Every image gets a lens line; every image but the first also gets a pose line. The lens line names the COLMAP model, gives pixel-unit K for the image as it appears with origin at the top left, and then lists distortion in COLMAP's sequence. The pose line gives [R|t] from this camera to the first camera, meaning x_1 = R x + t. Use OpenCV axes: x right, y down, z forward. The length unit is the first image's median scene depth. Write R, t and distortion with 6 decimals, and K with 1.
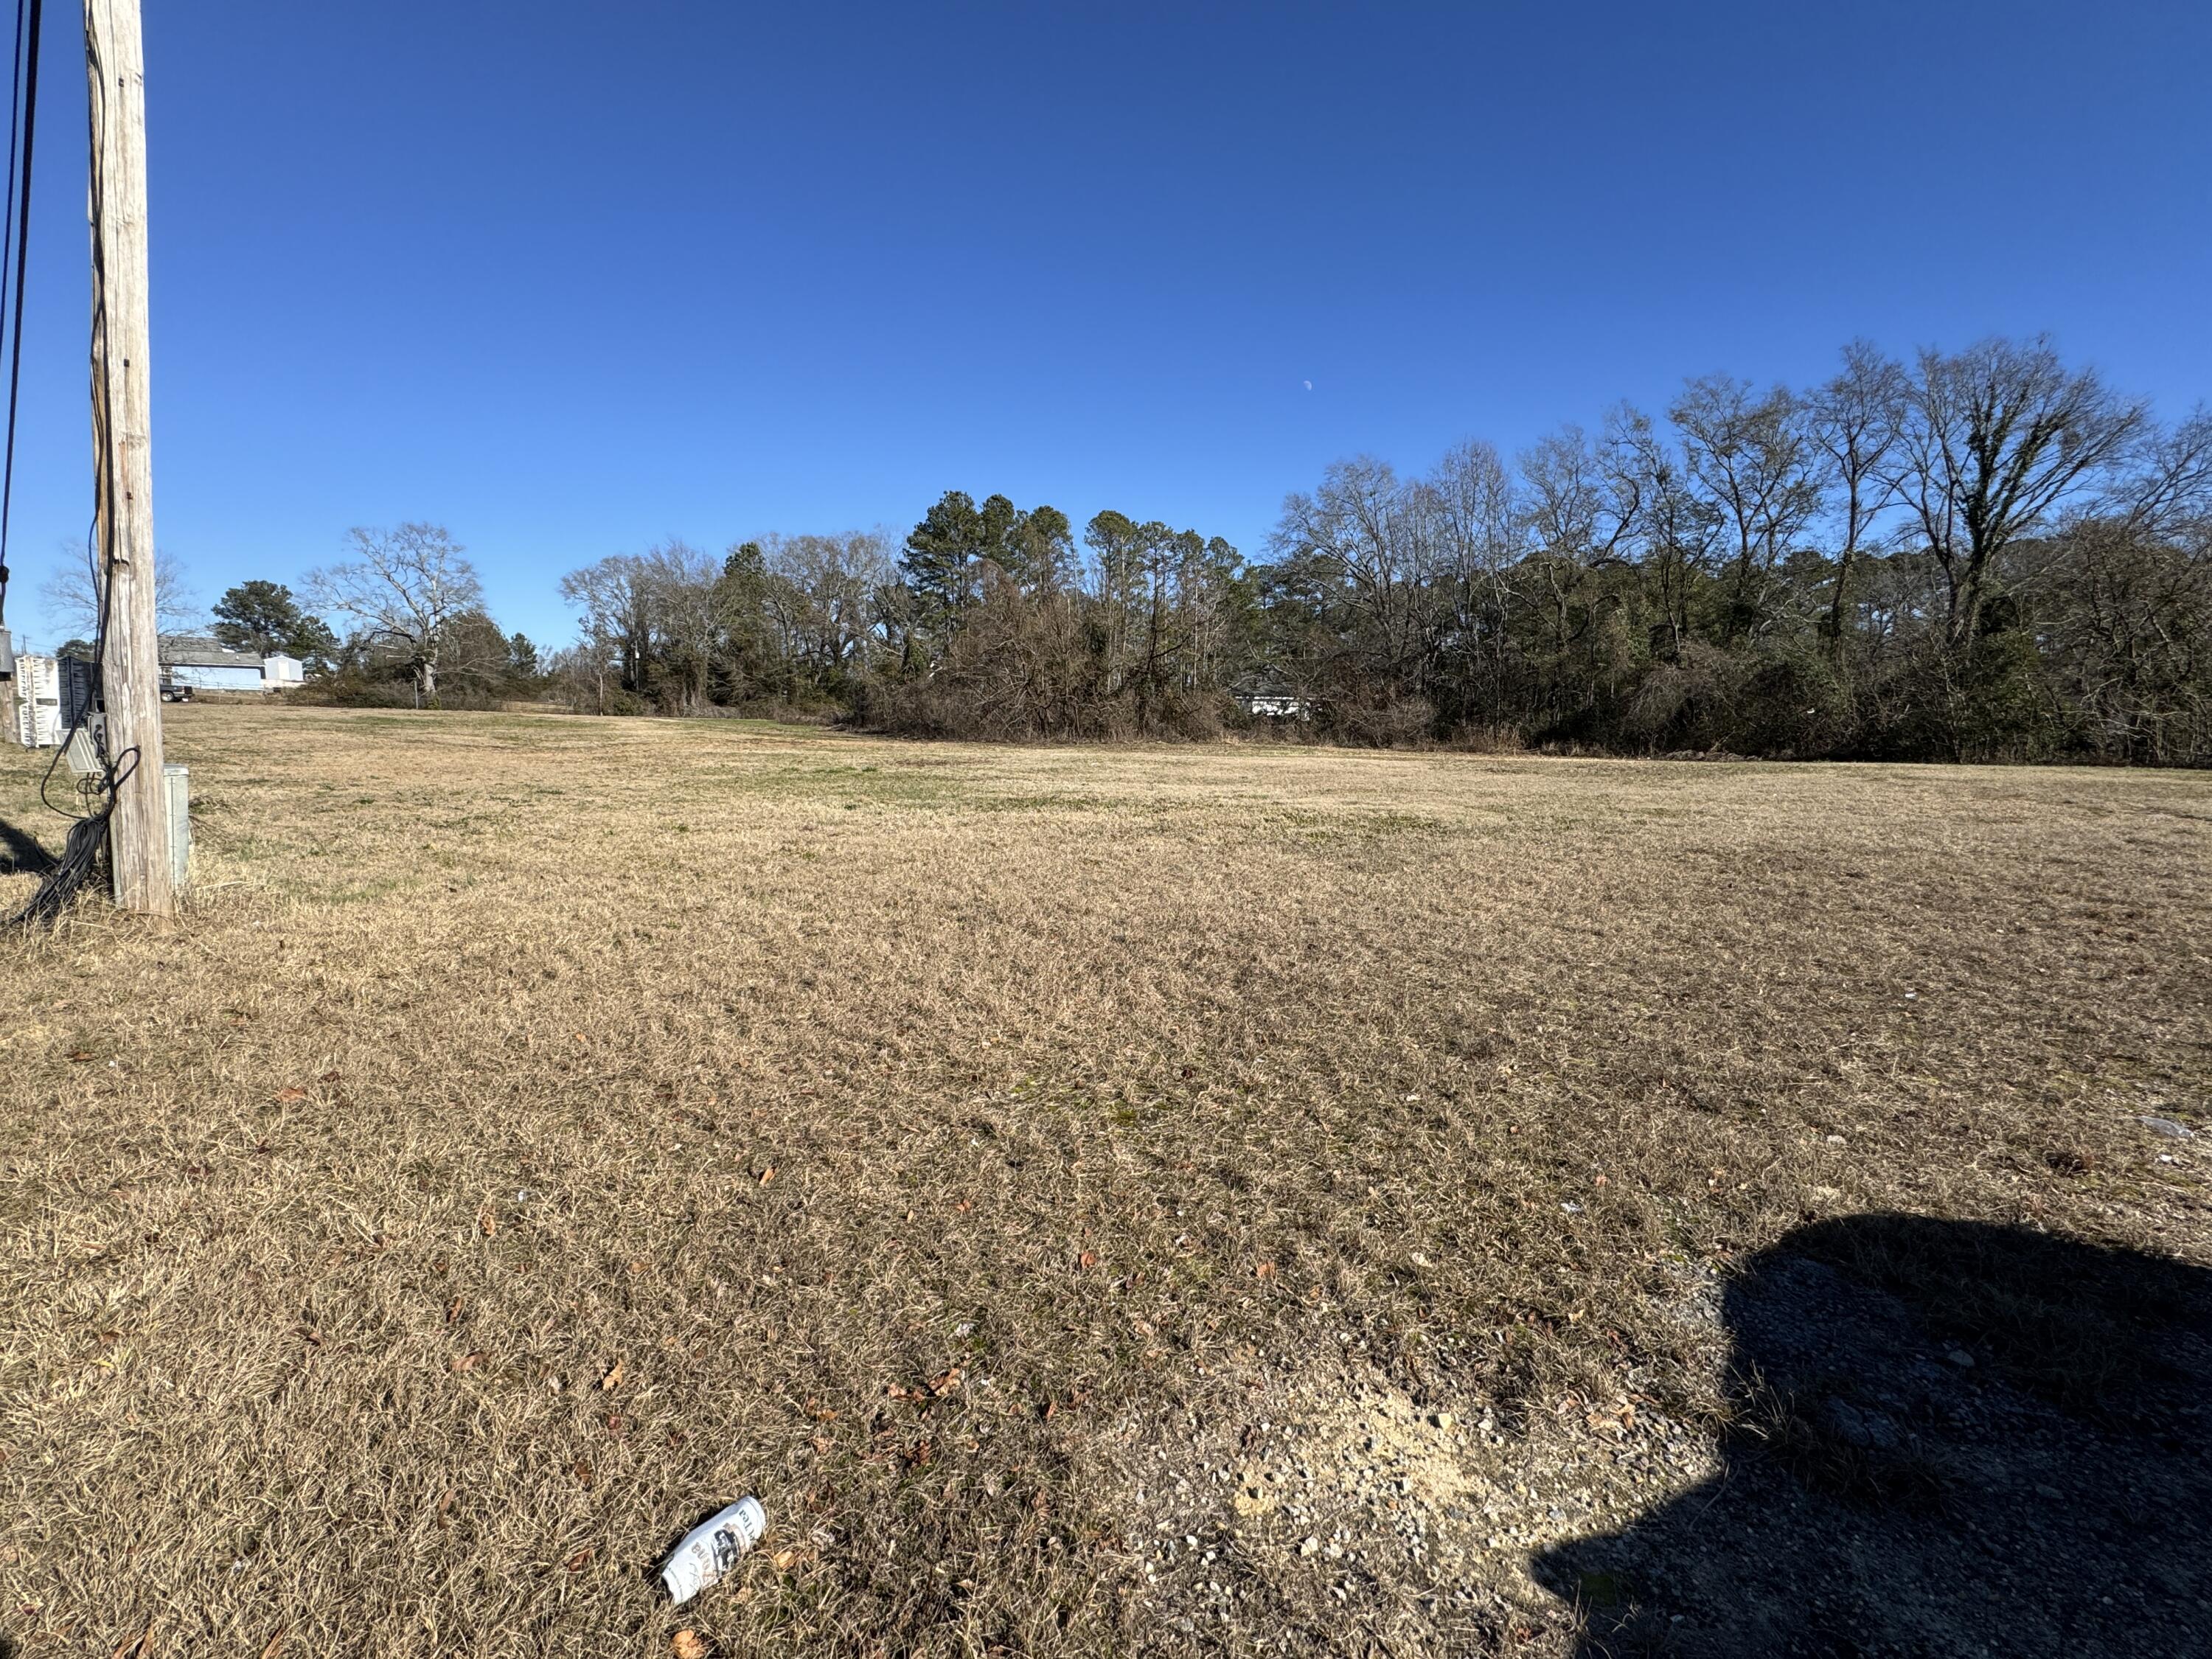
lens RADIAL K [[976.1, 0, 1106.0], [0, 976.1, 829.5], [0, 0, 1]] dist [-0.000175, -0.000551]
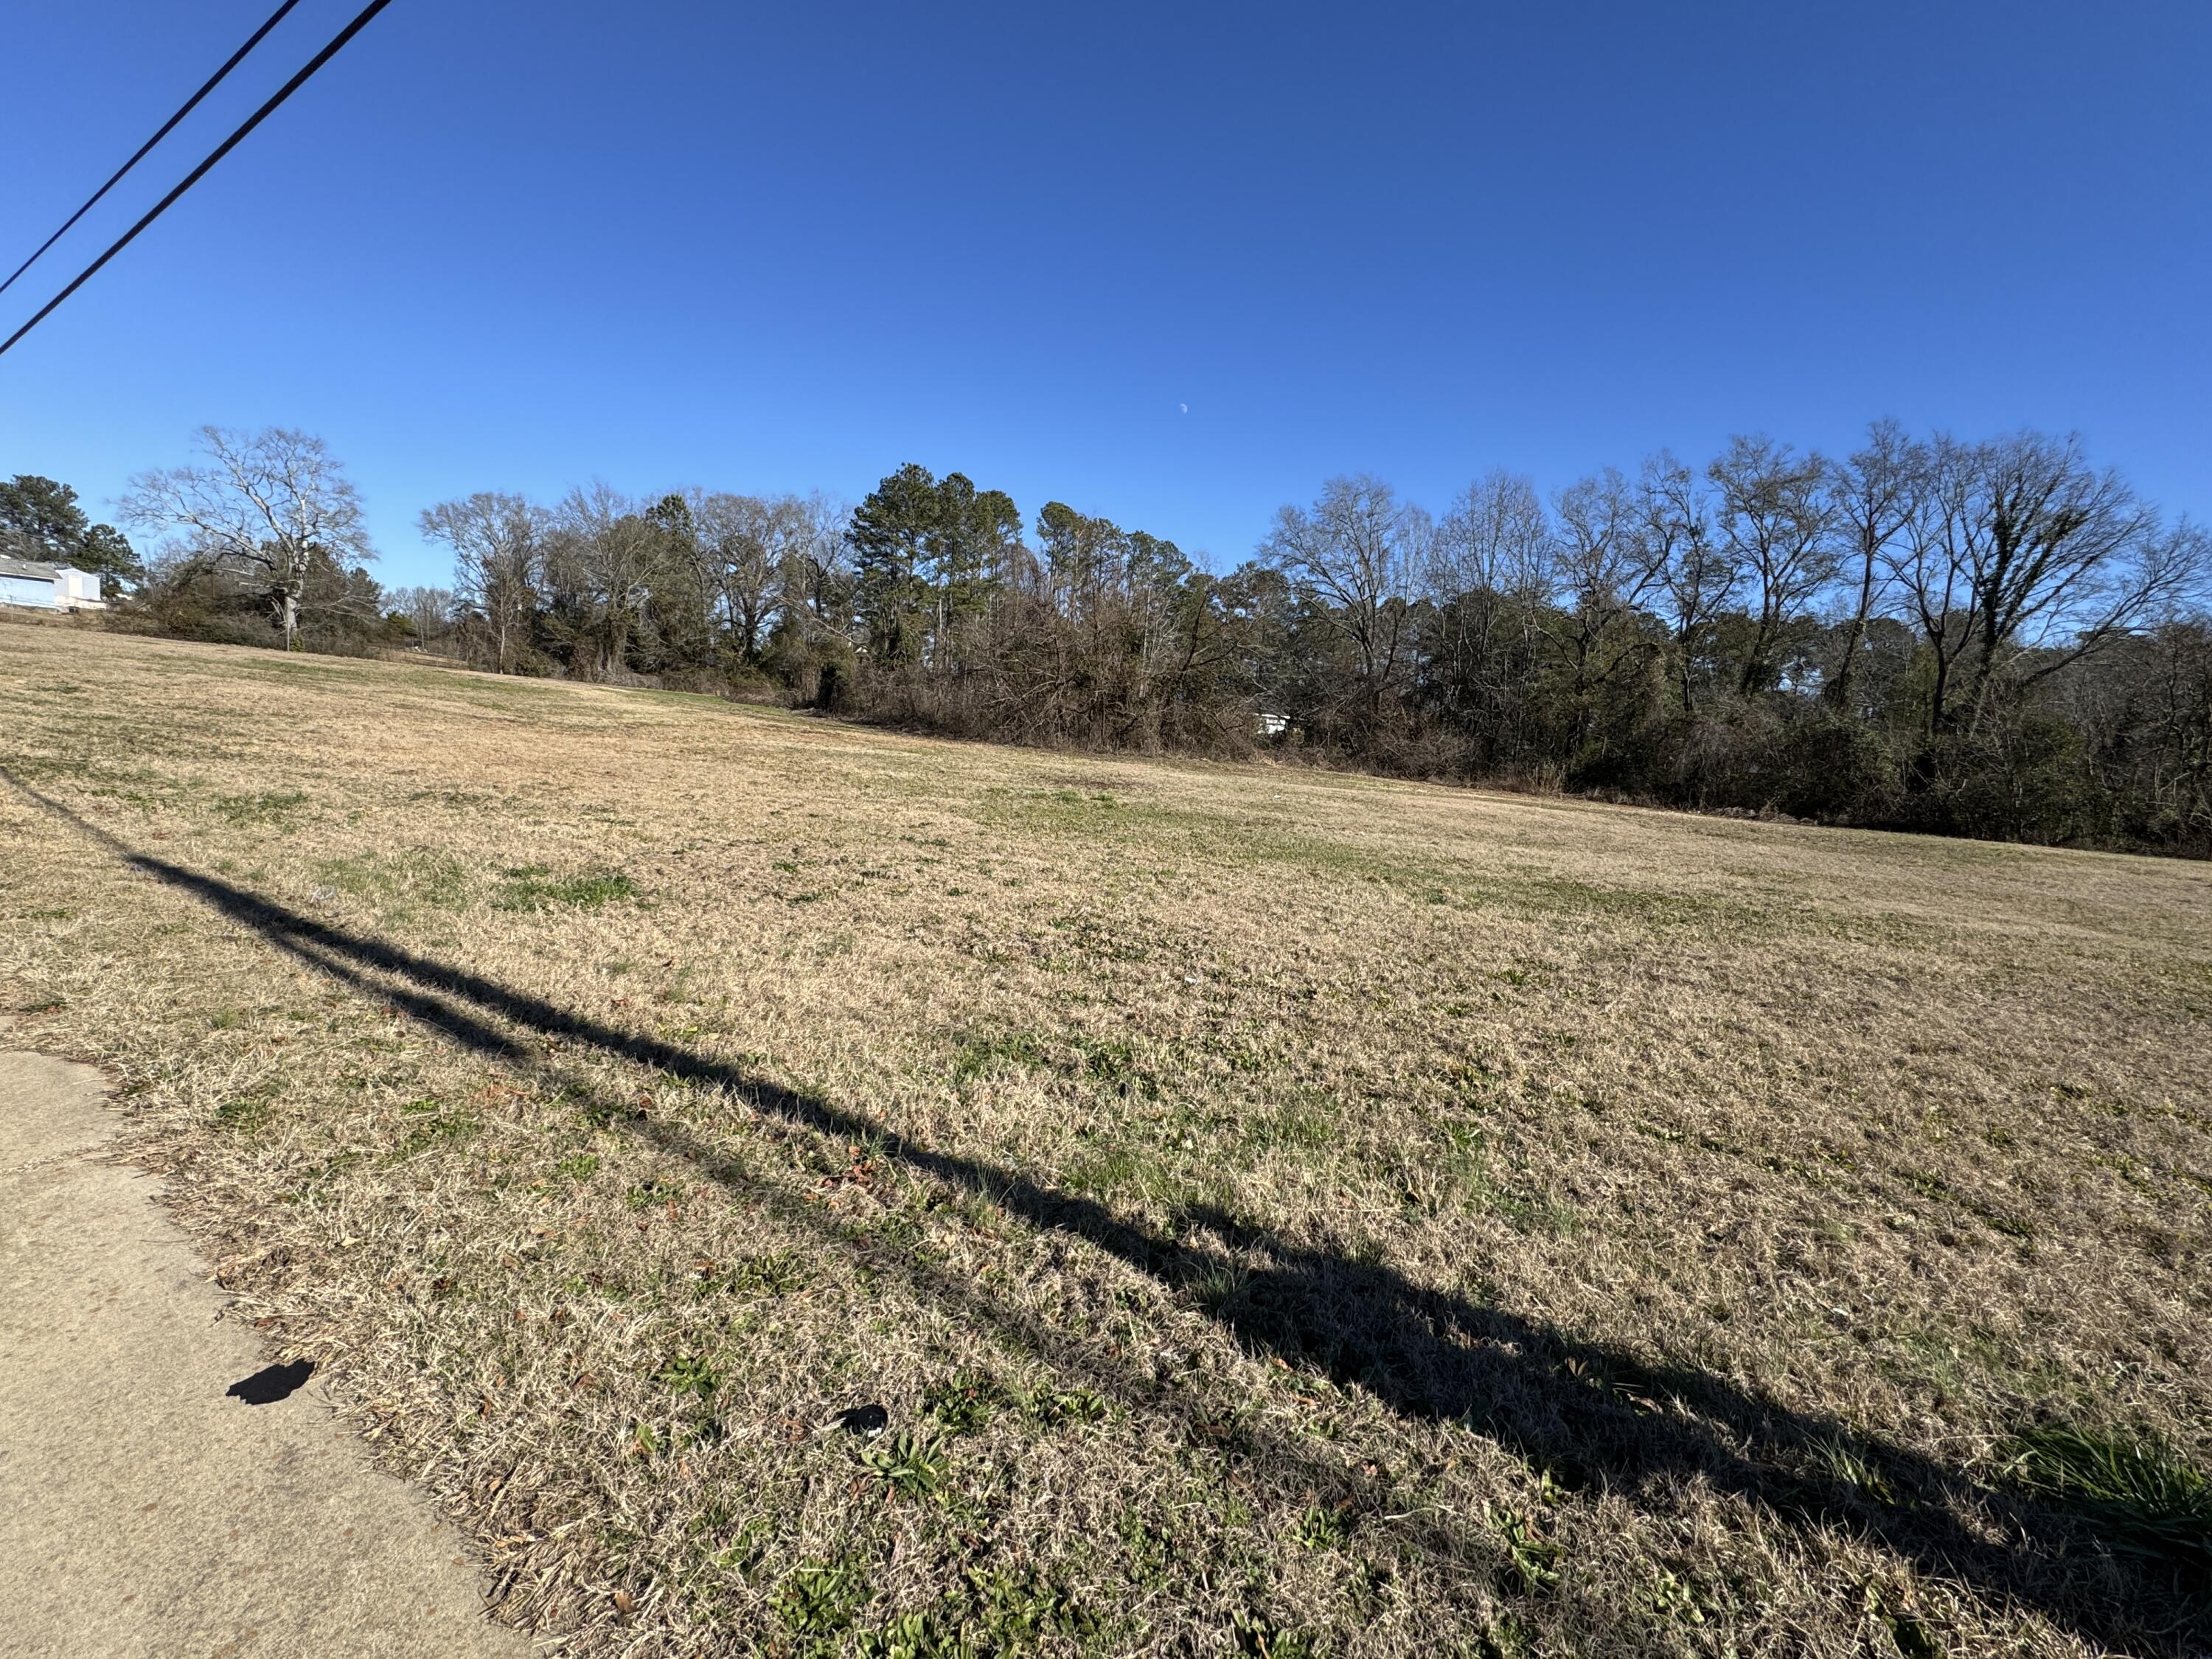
lens RADIAL K [[976.1, 0, 1106.0], [0, 976.1, 829.5], [0, 0, 1]] dist [-0.000175, -0.000551]
pose [[0.987898, 0.060269, 0.142918, -0.094745], [-0.060745, 0.998153, -0.001031, -0.009236], [-0.142716, -0.007663, 0.989734, 0.053316]]
